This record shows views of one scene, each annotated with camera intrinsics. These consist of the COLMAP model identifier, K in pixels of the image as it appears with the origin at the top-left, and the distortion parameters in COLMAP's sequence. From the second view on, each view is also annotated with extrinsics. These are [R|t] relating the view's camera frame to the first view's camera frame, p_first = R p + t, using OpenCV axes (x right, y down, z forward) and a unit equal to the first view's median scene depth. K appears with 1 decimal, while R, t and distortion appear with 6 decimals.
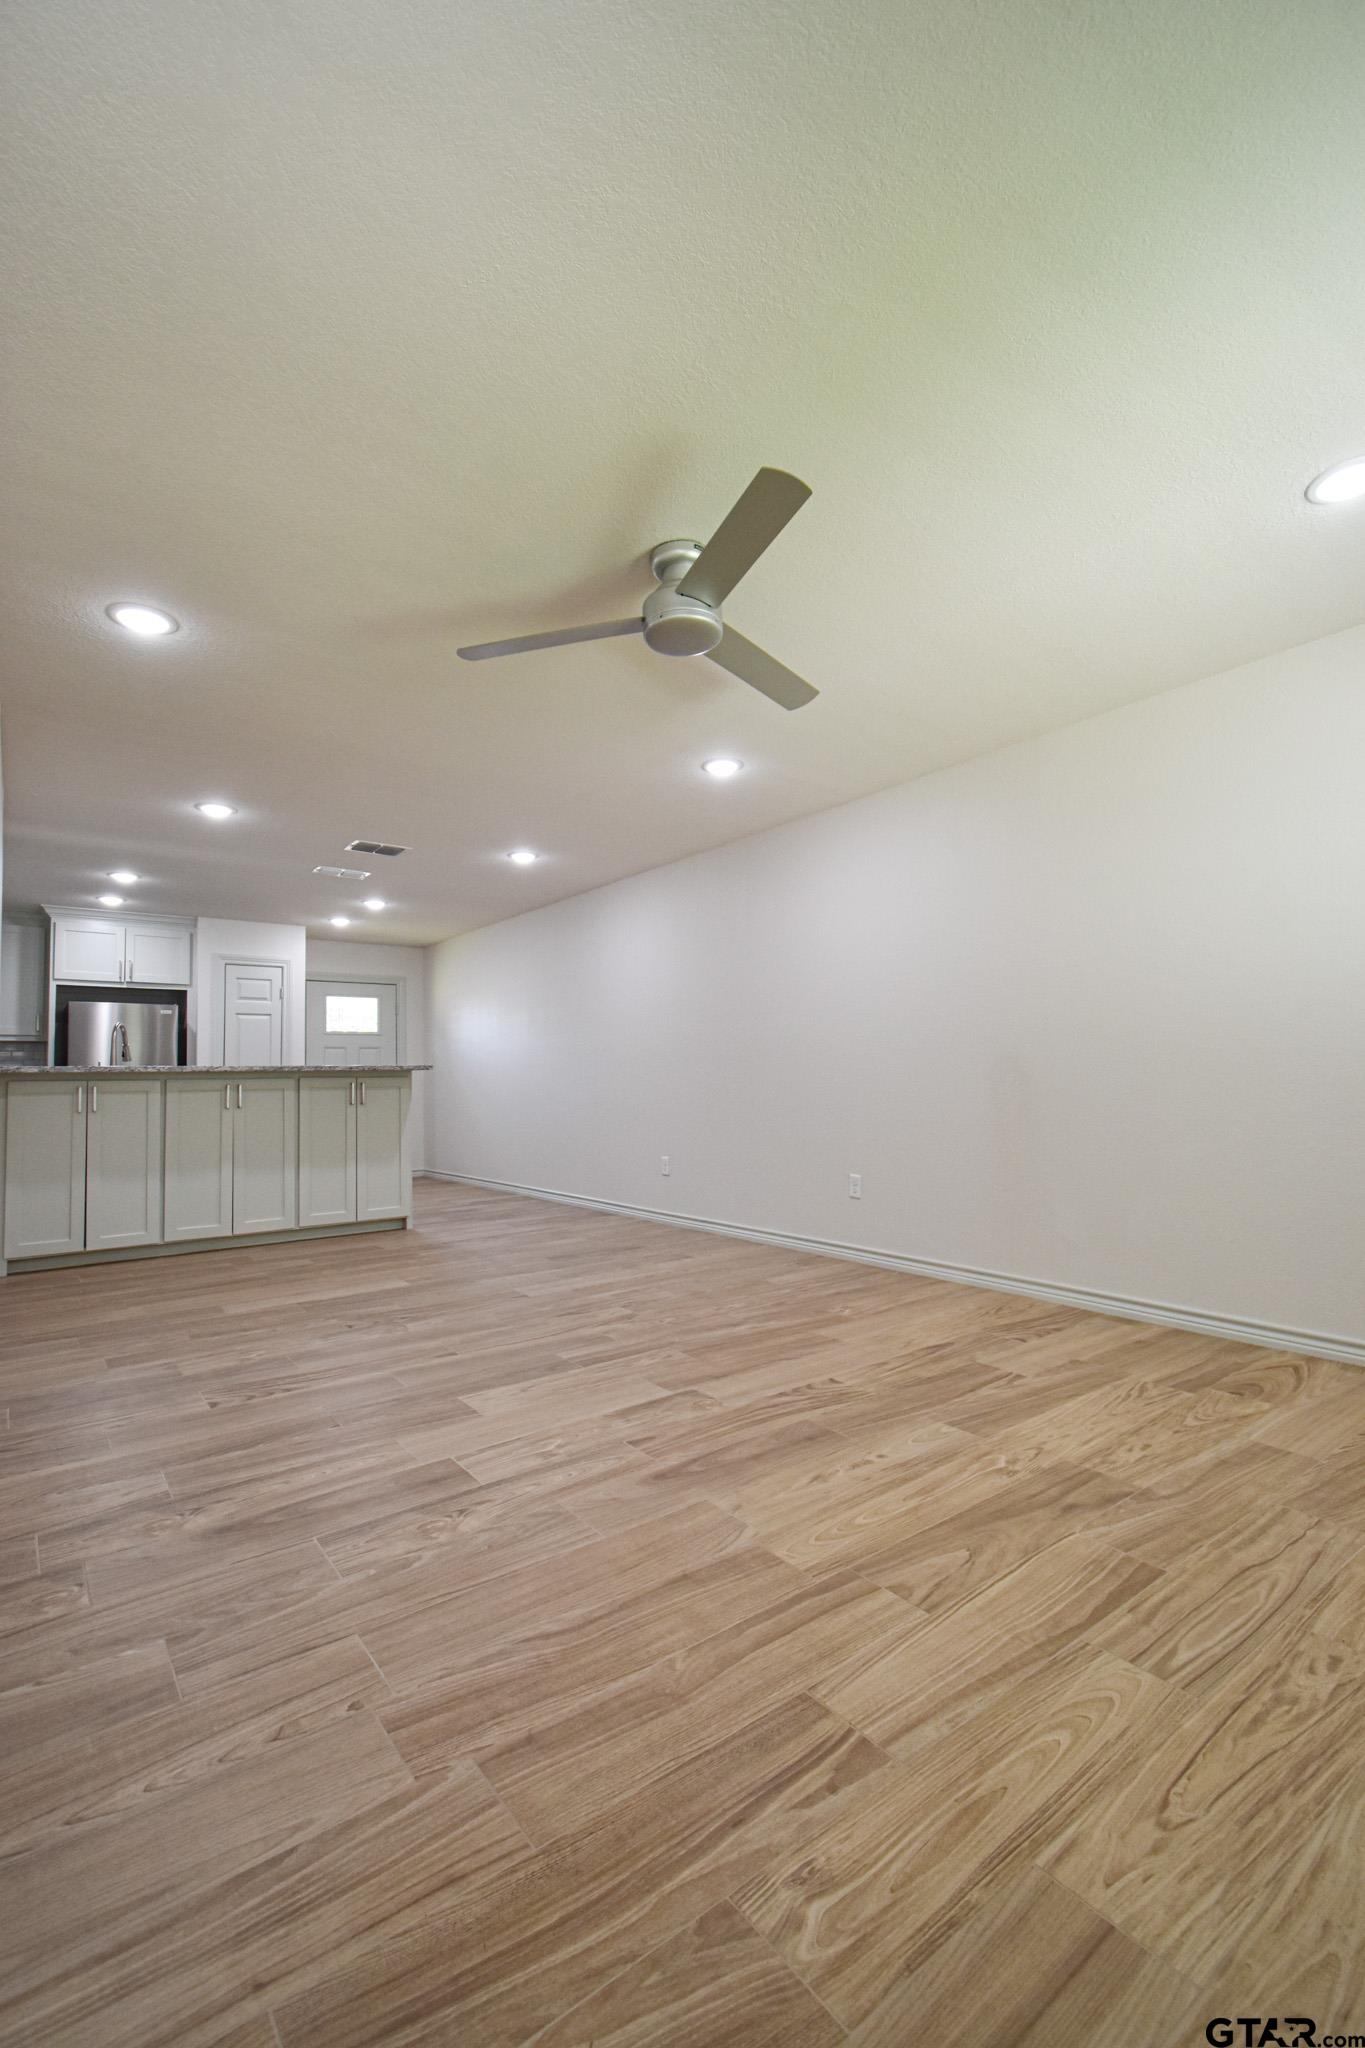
lens RADIAL K [[903.5, 0, 678.8], [0, 903.5, 1036.3], [0, 0, 1]] dist [0.011368, -0.005773]
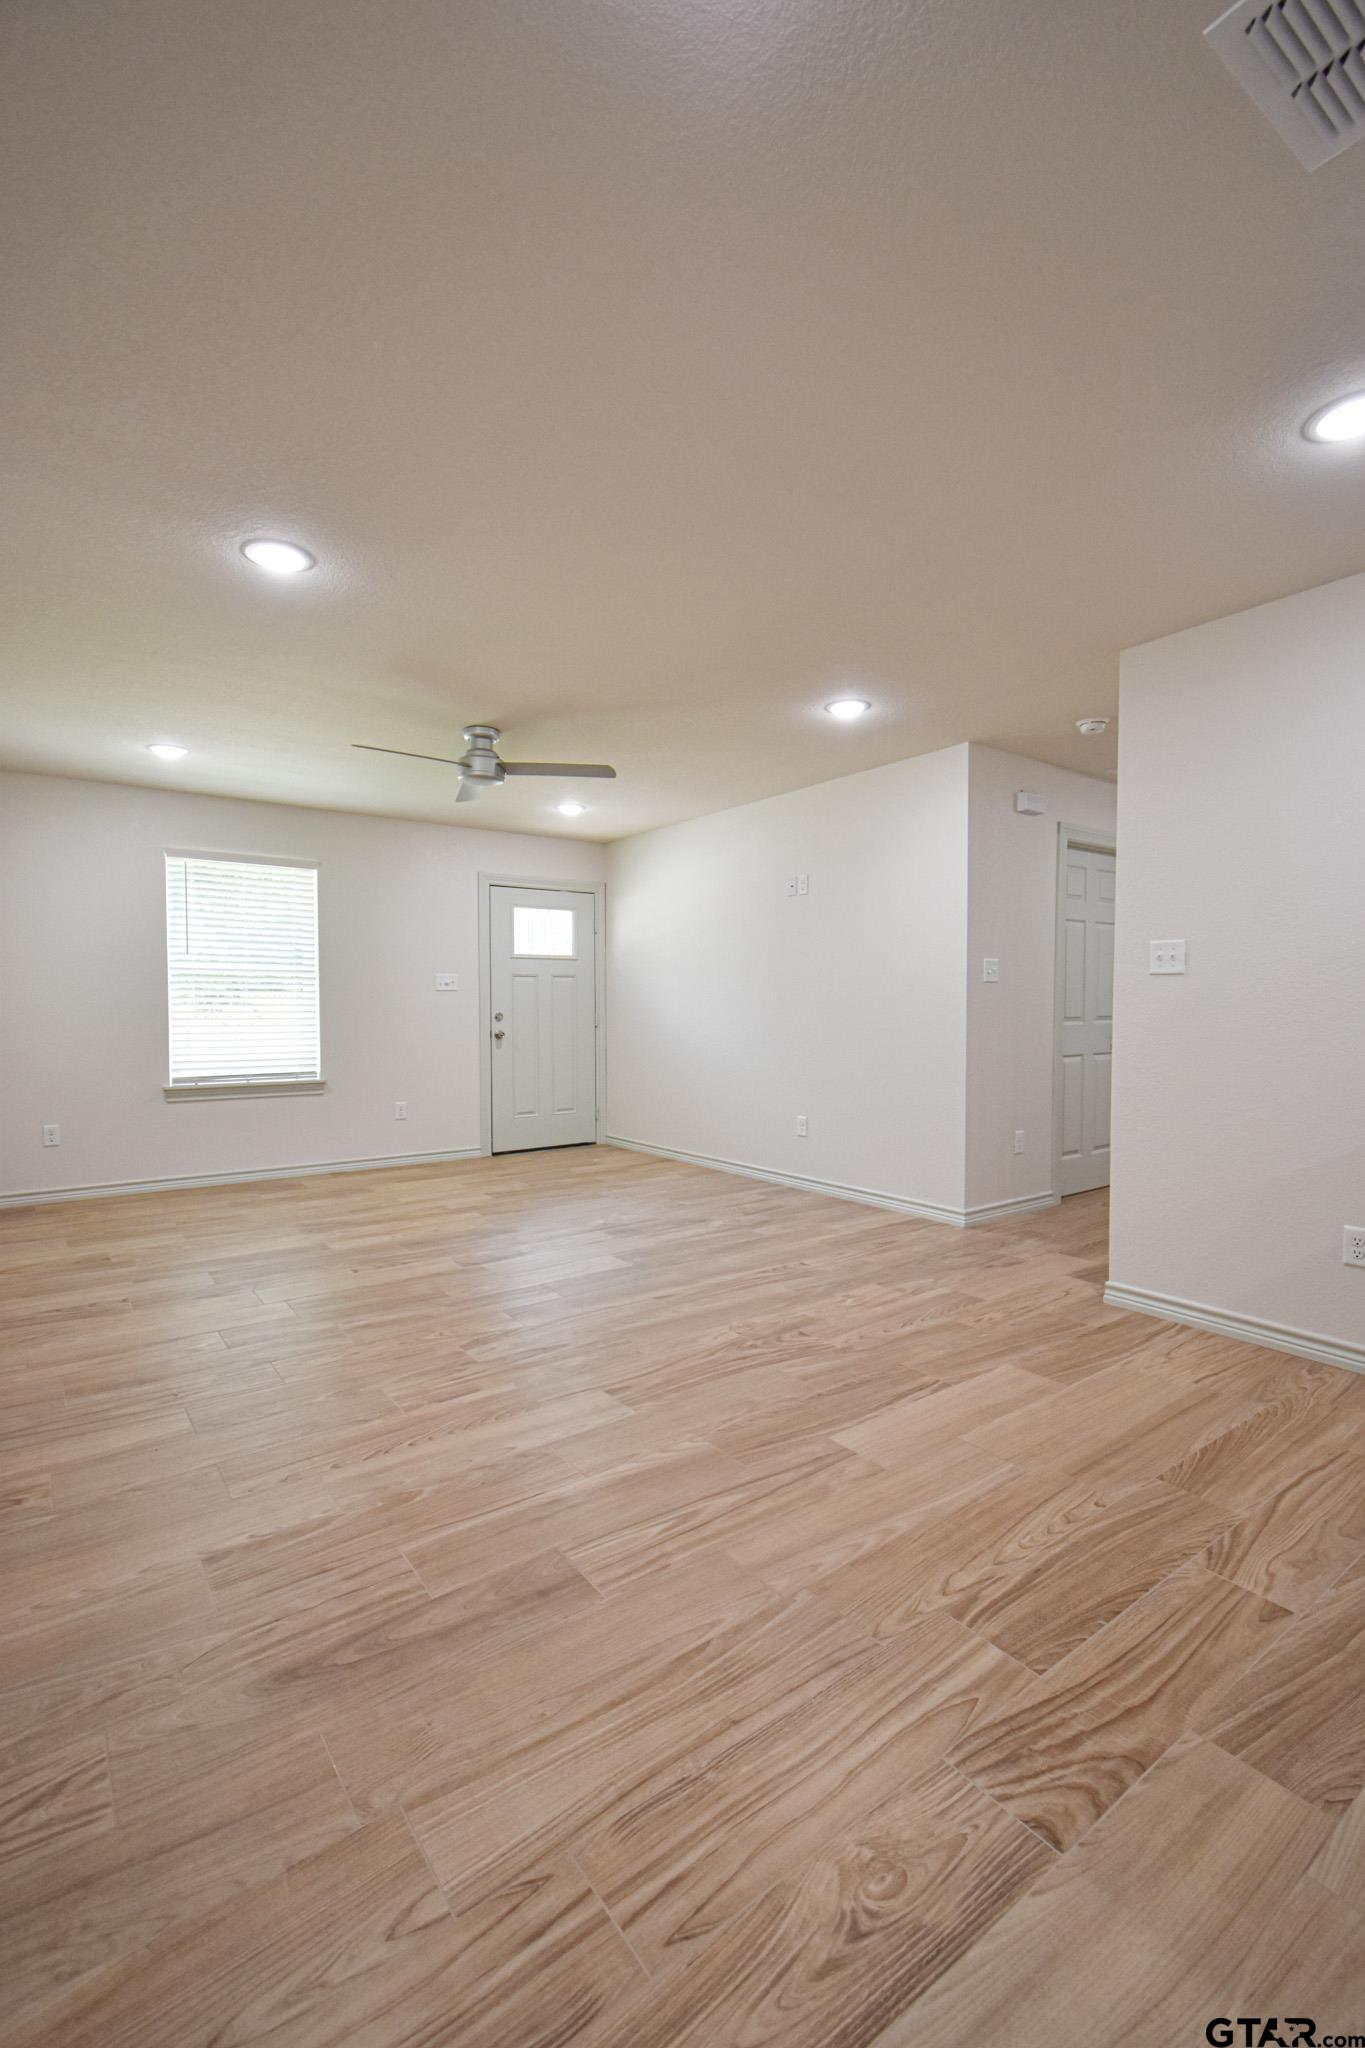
lens RADIAL K [[903.5, 0, 688.3], [0, 903.5, 1018.8], [0, 0, 1]] dist [0.011368, -0.005773]
pose [[-0.999775, 0.021046, -0.002711, -0.331374], [0.021112, 0.999408, -0.027171, 0.055433], [0.002138, -0.027222, -0.999627, 2.396241]]
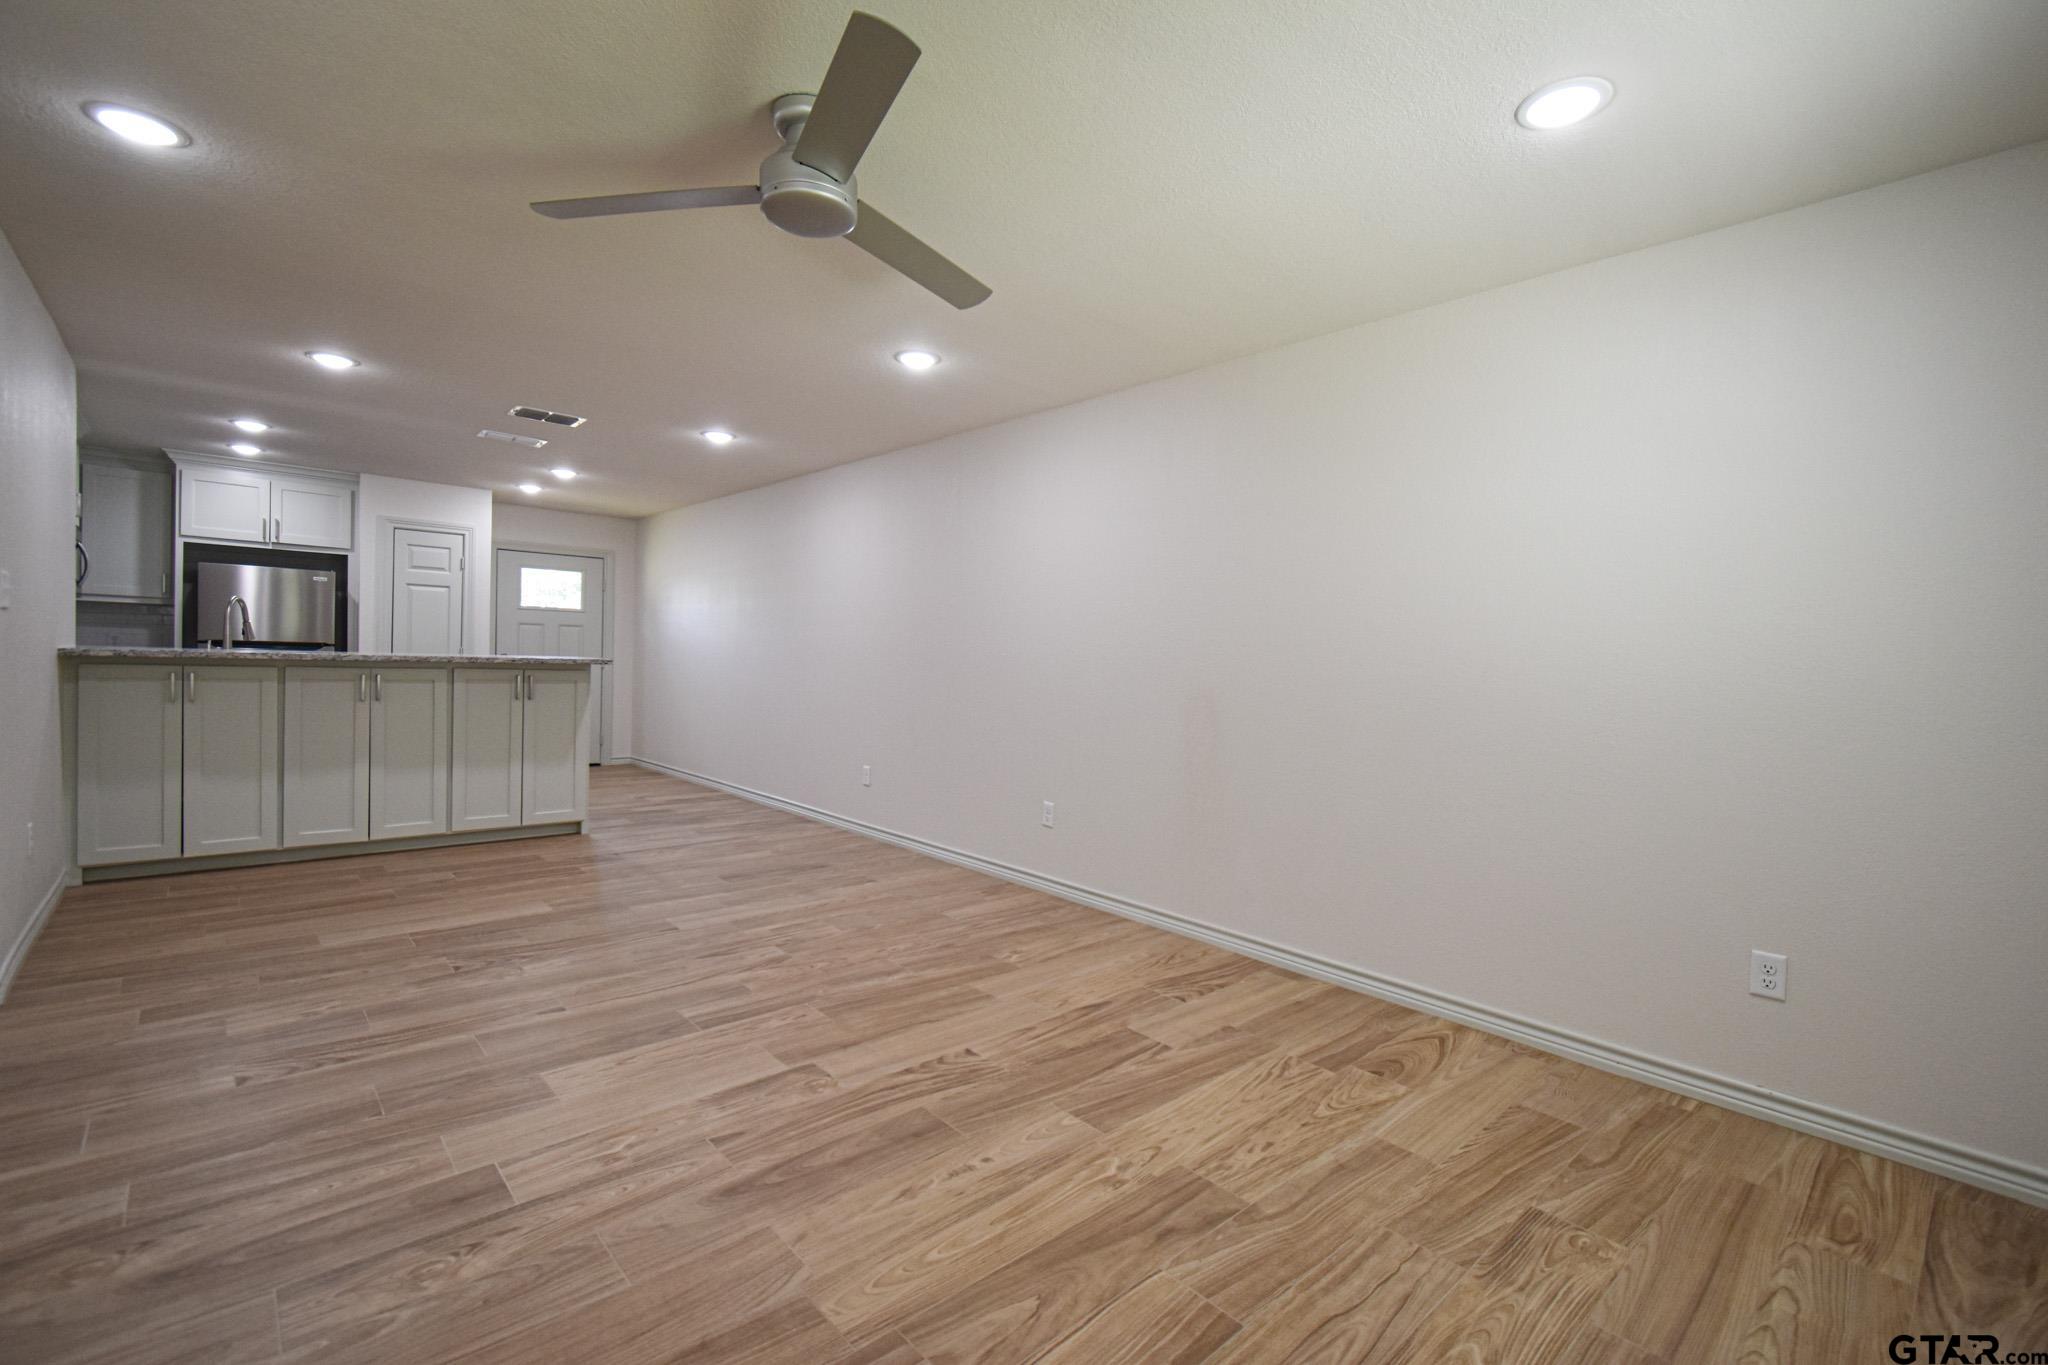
lens RADIAL K [[903.5, 0, 1032.4], [0, 903.5, 679.8], [0, 0, 1]] dist [0.011368, -0.005773]
pose [[0.994152, 0.044483, 0.098400, 0.129195], [-0.051485, 0.996231, 0.069802, -0.070342], [-0.094925, -0.074460, 0.992696, 0.100245]]
